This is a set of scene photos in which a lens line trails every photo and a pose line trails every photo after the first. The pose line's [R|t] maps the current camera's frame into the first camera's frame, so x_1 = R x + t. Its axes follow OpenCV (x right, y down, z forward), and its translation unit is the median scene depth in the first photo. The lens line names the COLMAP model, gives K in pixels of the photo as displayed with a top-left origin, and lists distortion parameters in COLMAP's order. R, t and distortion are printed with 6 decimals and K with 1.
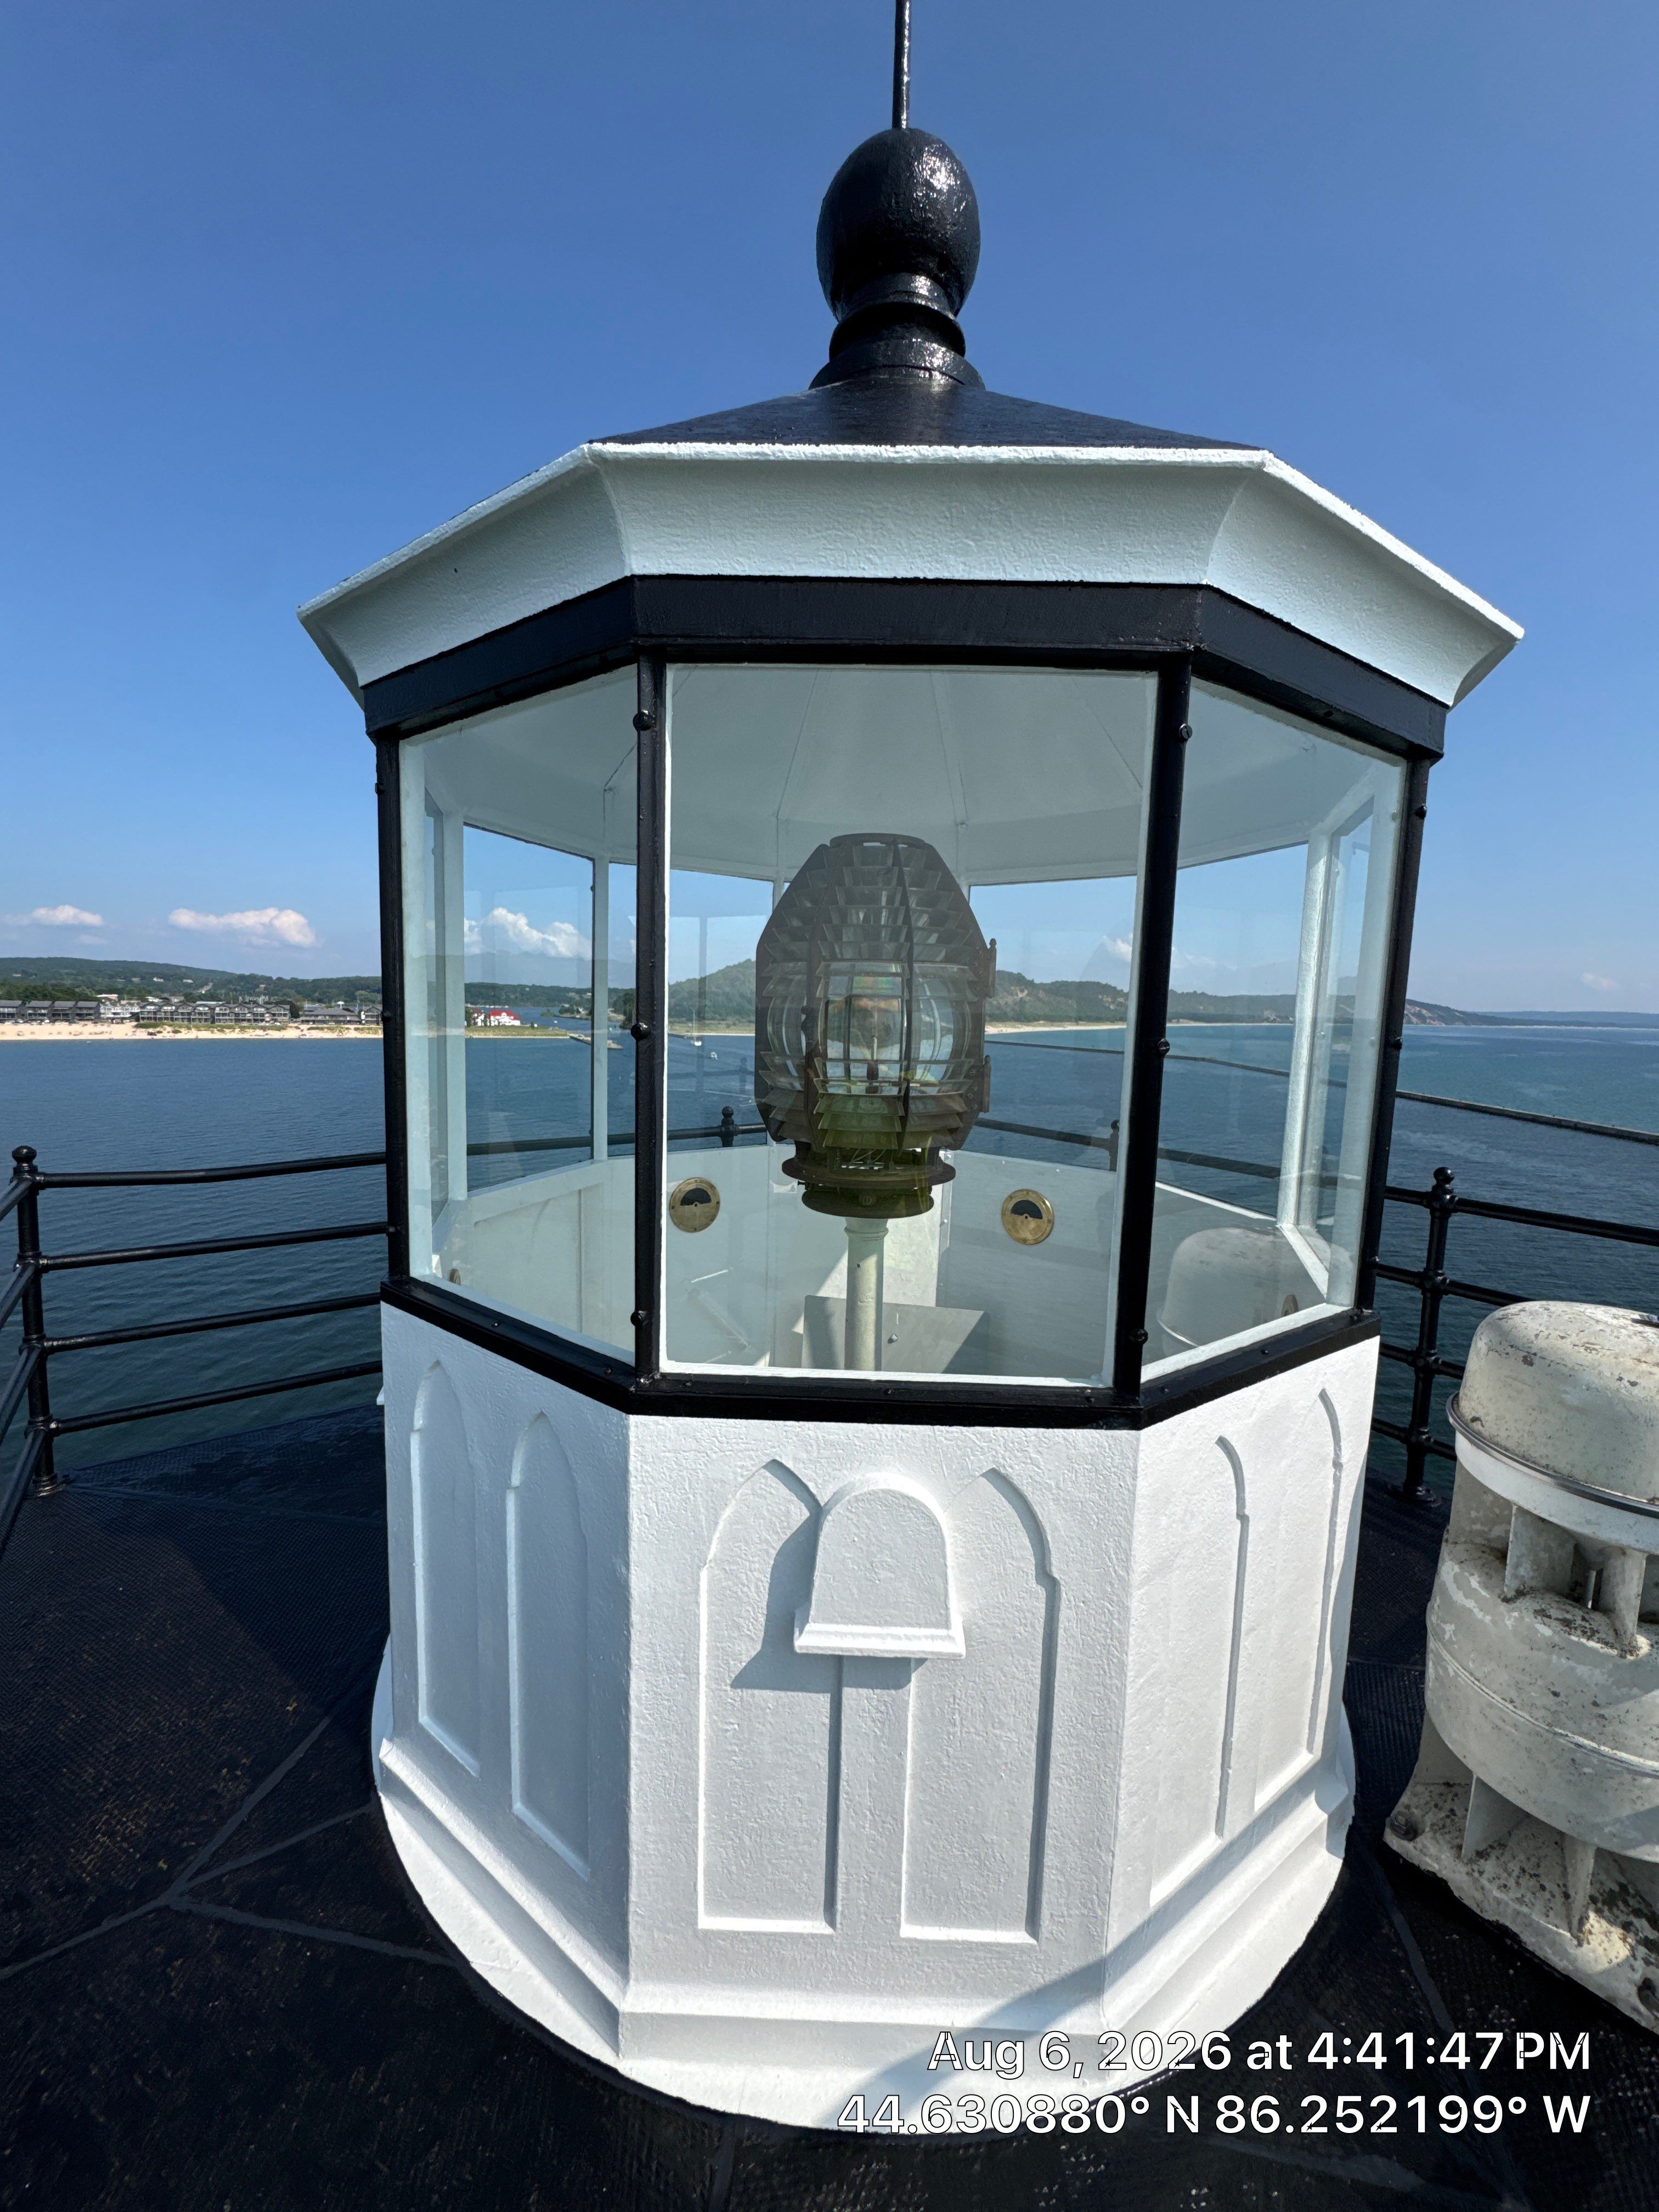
lens RADIAL K [[886.8, 0, 831.8], [0, 886.8, 1099.3], [0, 0, 1]] dist [-0.007084, 0.001023]
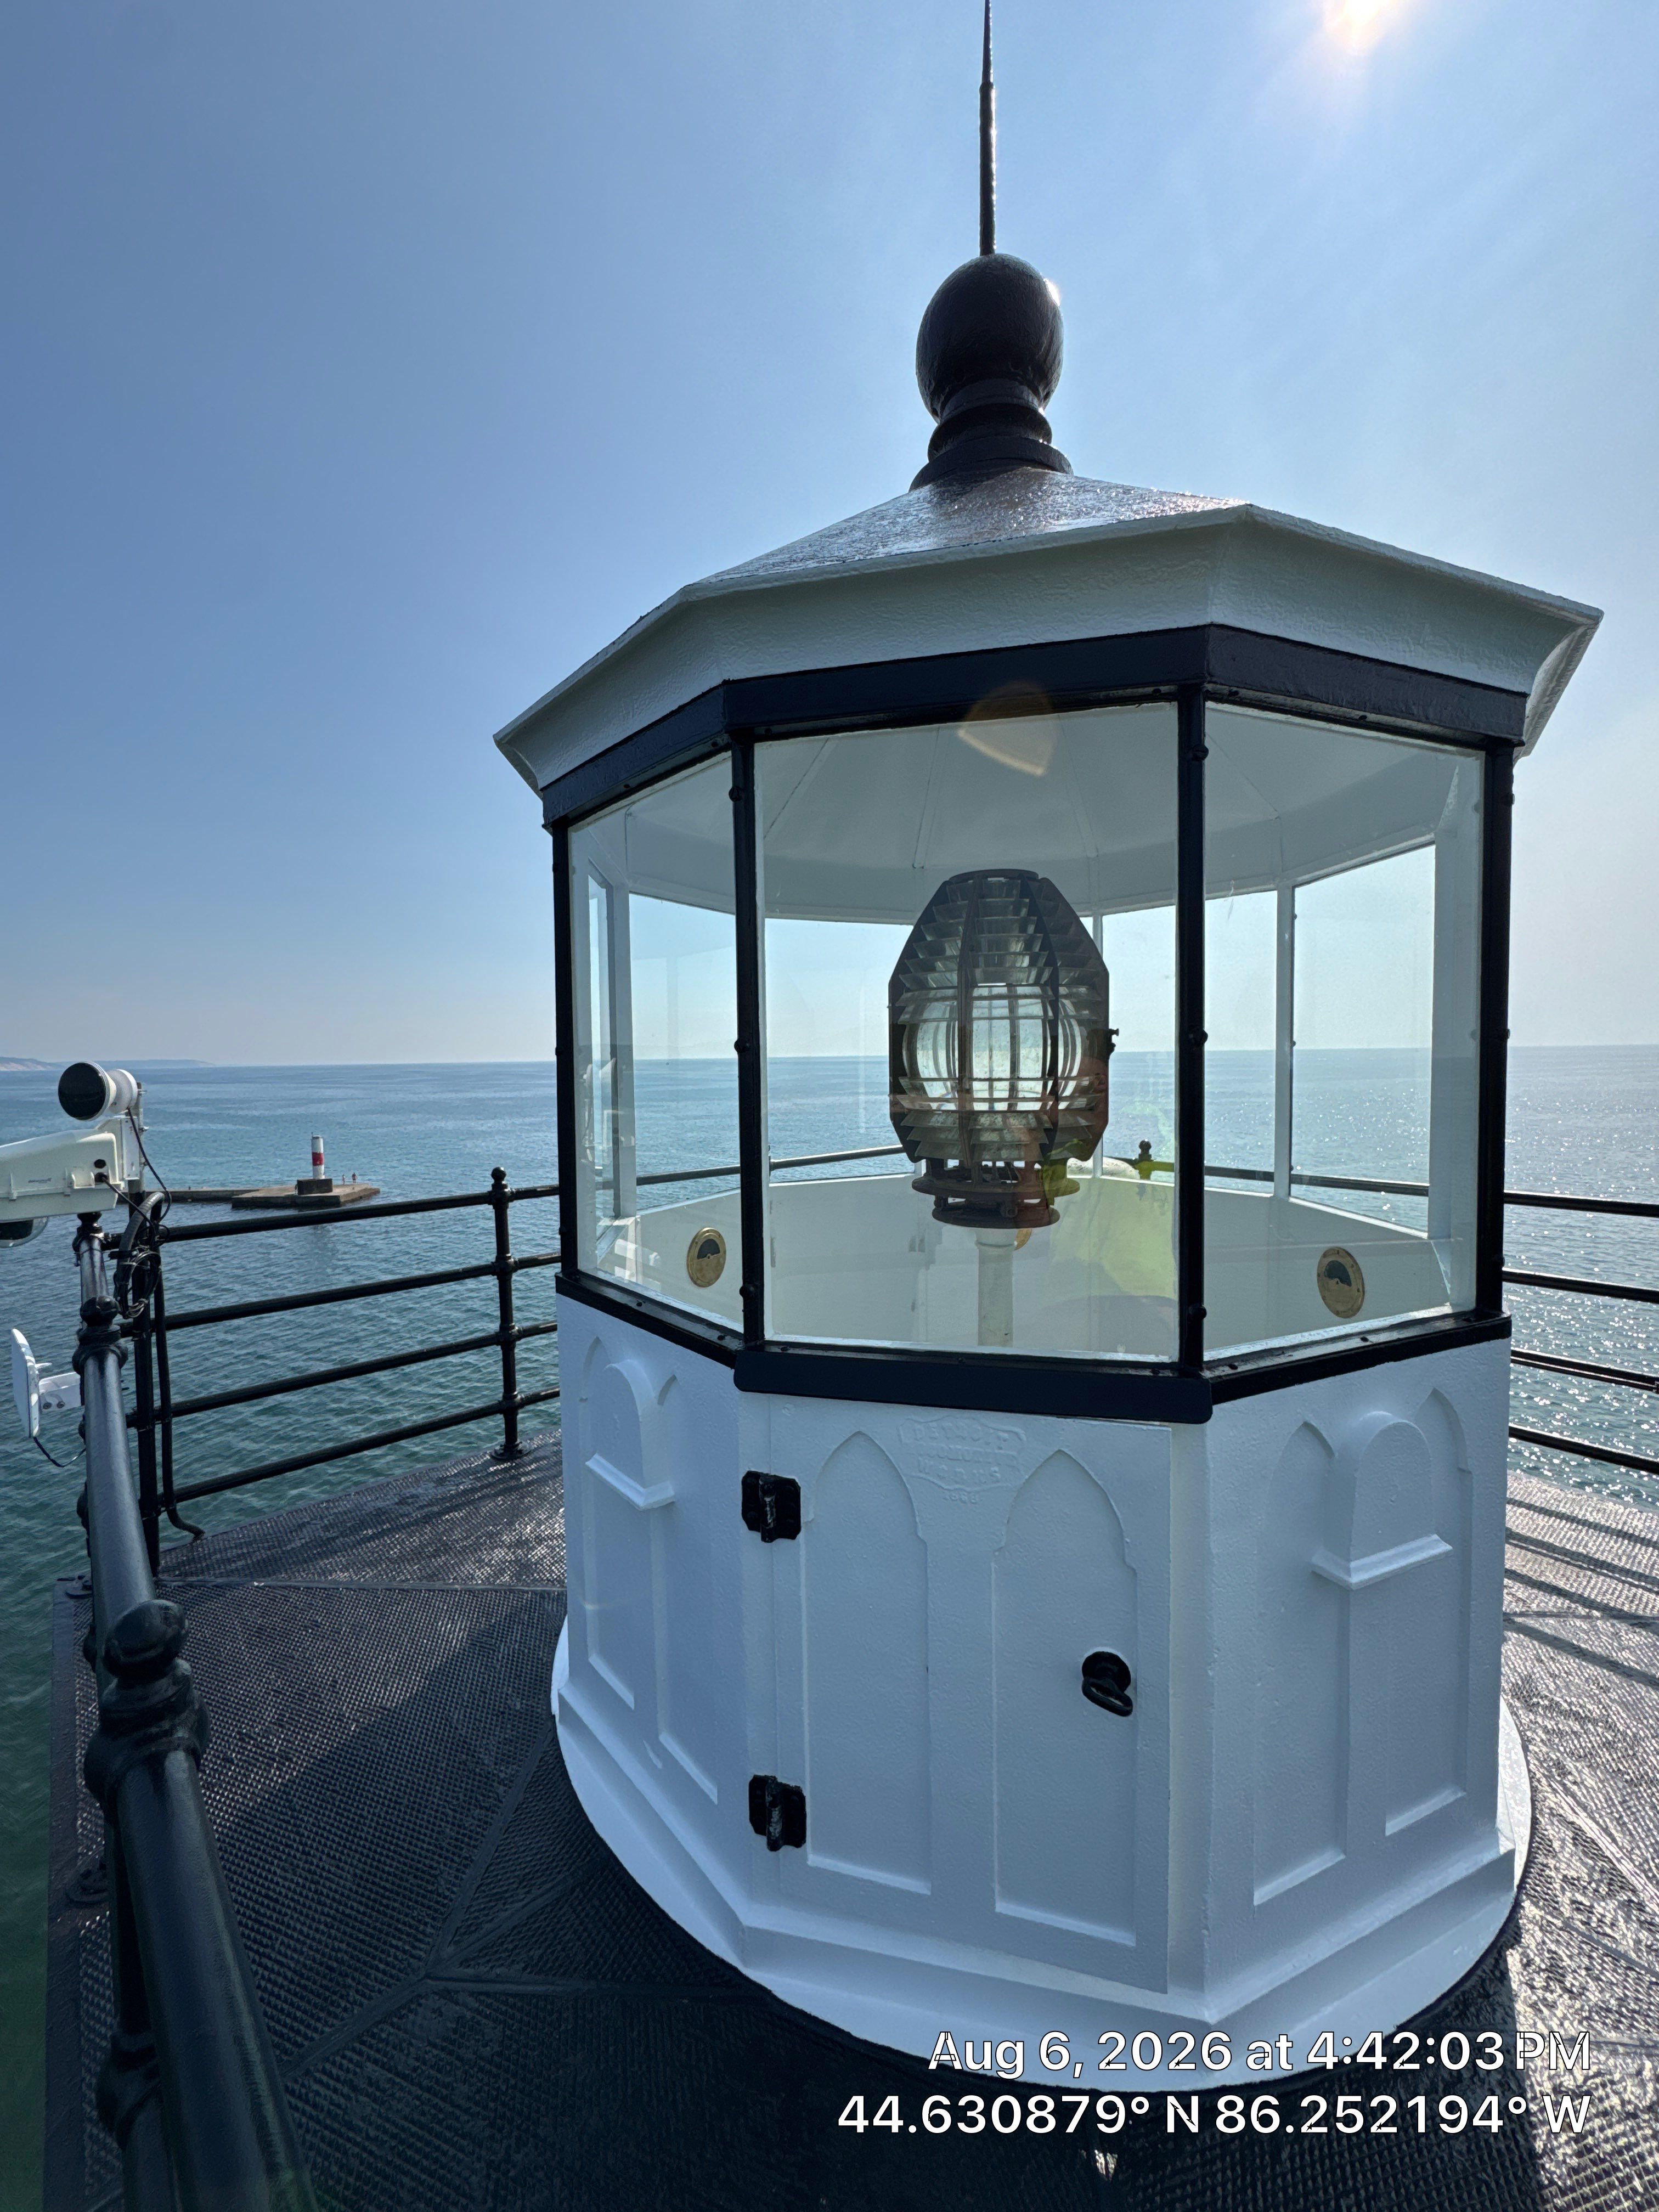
lens RADIAL K [[886.8, 0, 826.2], [0, 886.8, 1096.1], [0, 0, 1]] dist [-0.007084, 0.001023]
pose [[0.971423, -0.024578, -0.236078, 0.154365], [0.010957, 0.998207, -0.058836, 0.051562], [0.237101, 0.054568, 0.969951, -0.112772]]
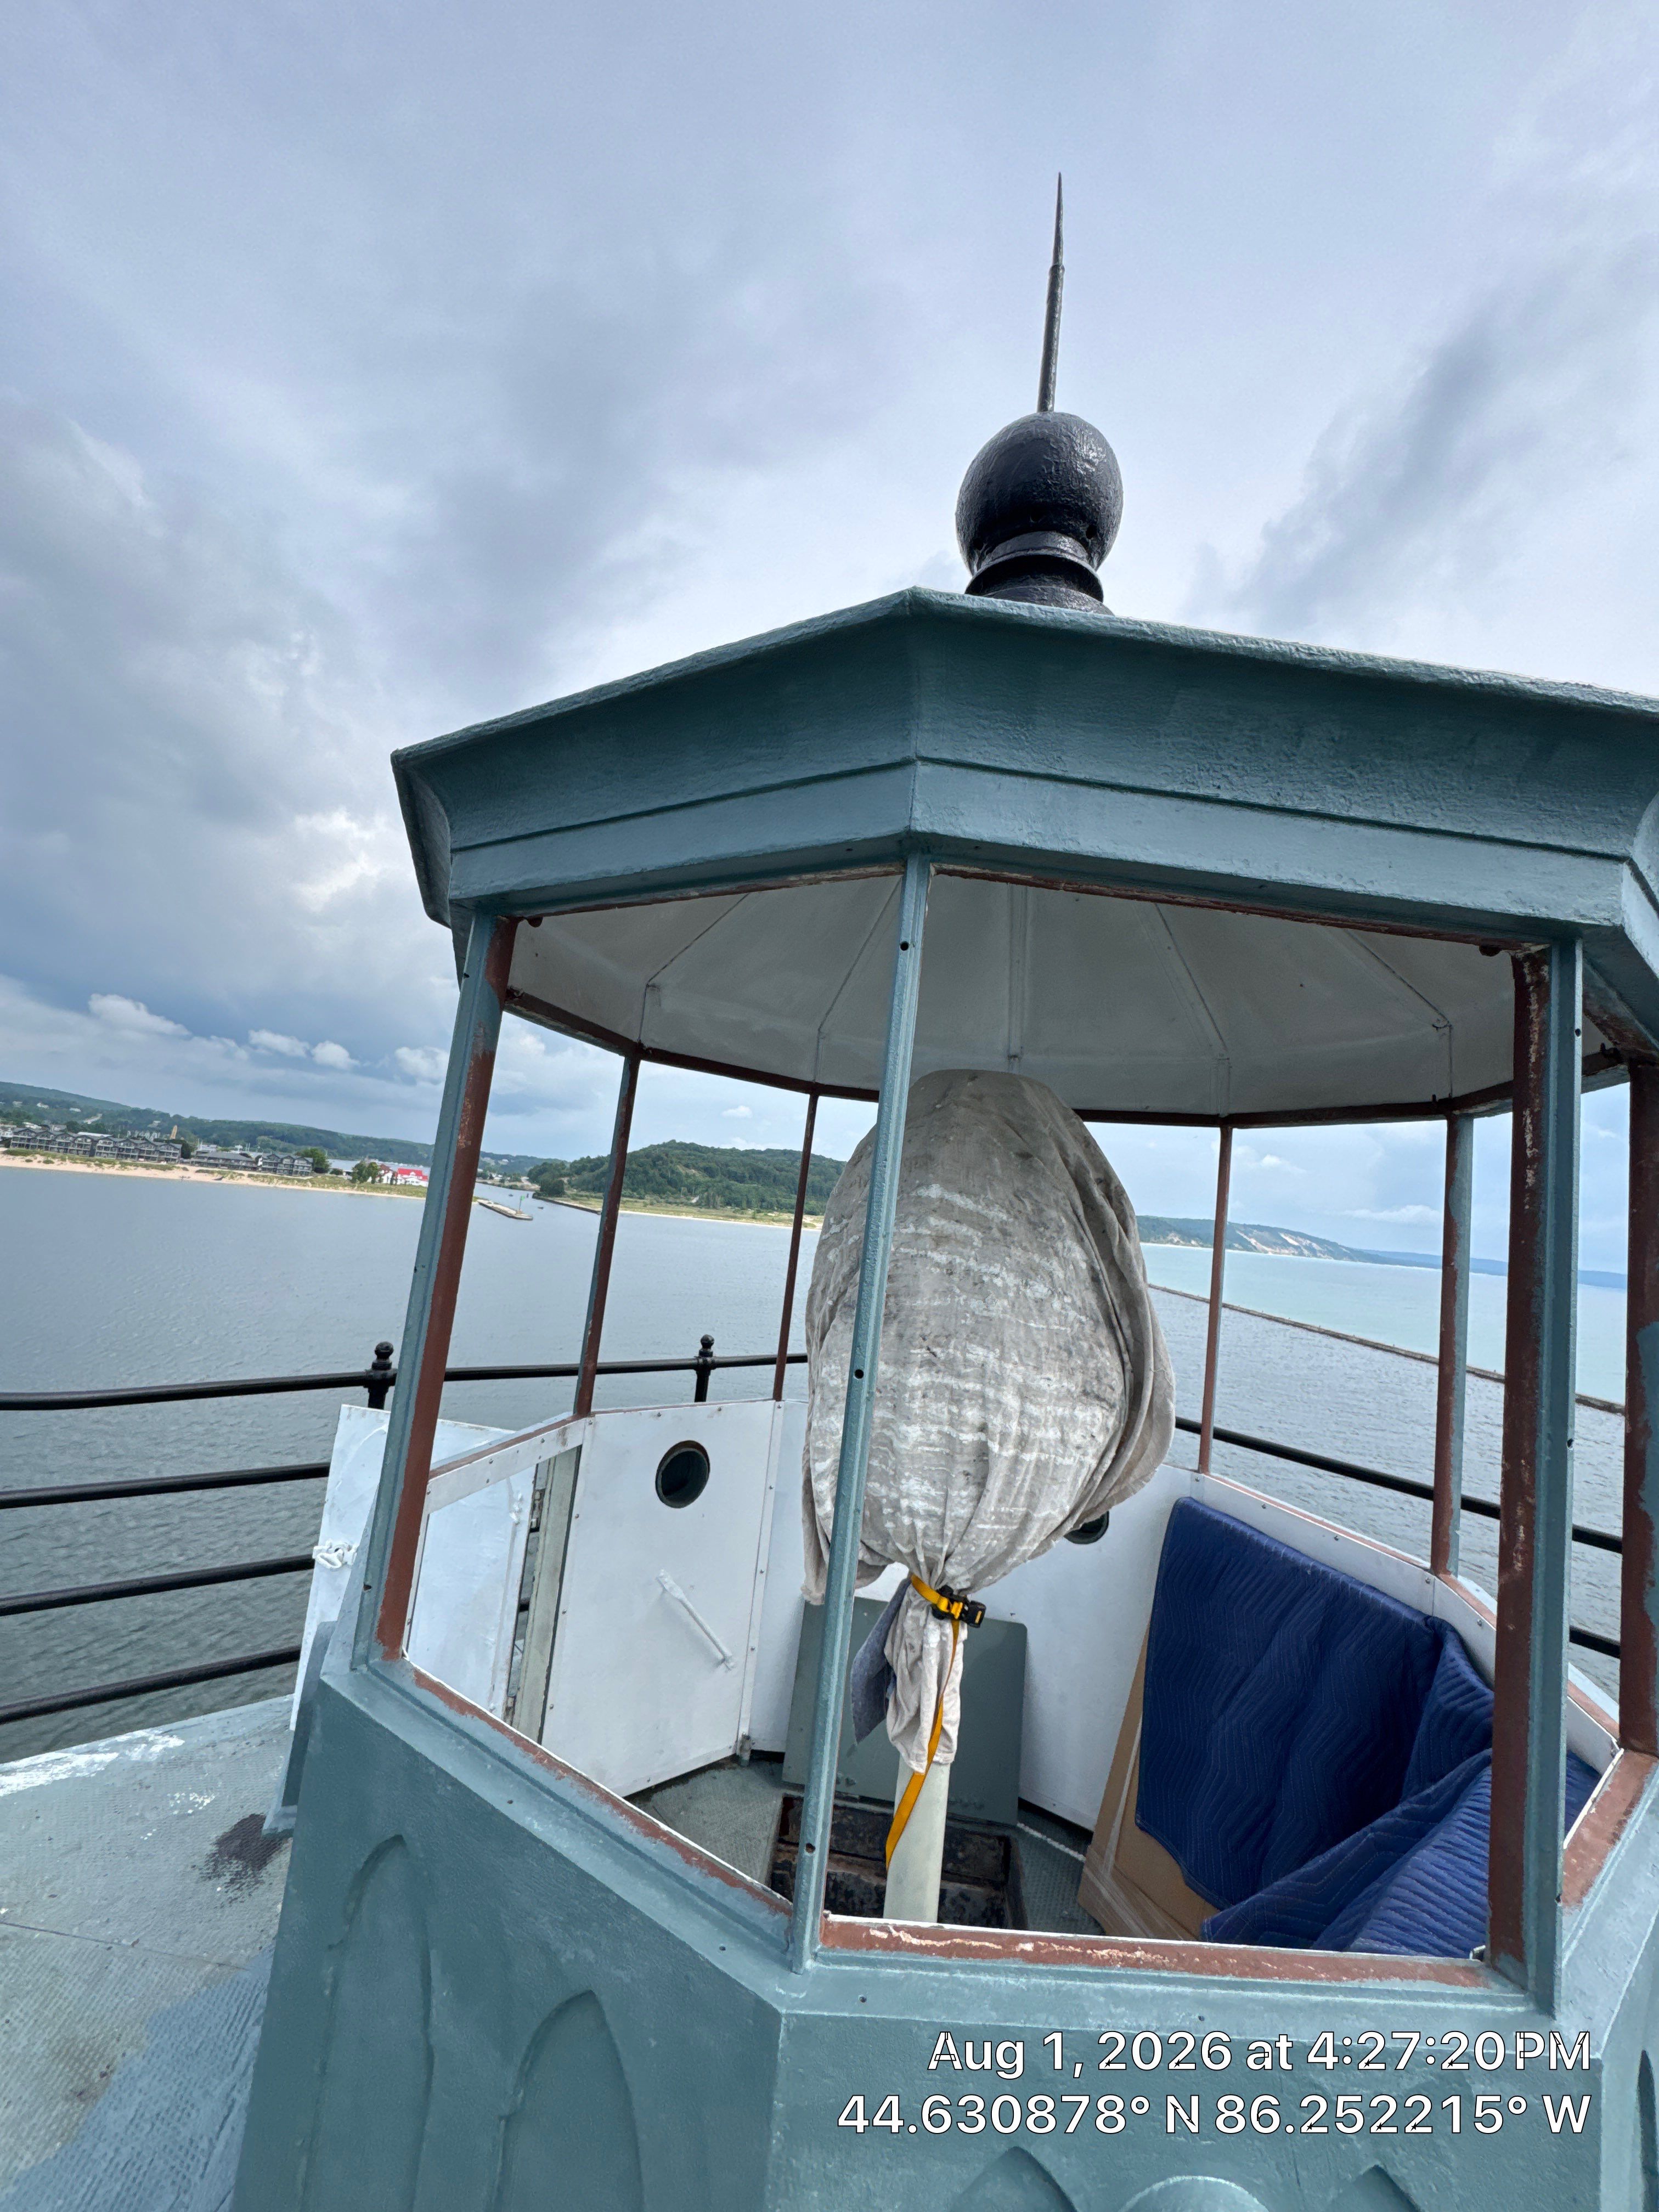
lens RADIAL K [[886.8, 0, 831.4], [0, 886.8, 1098.2], [0, 0, 1]] dist [-0.007084, 0.001023]
pose [[0.992651, 0.092133, 0.078458, -0.248895], [-0.073203, 0.973437, -0.216939, -0.108925], [-0.096361, 0.209601, 0.973027, 0.251297]]
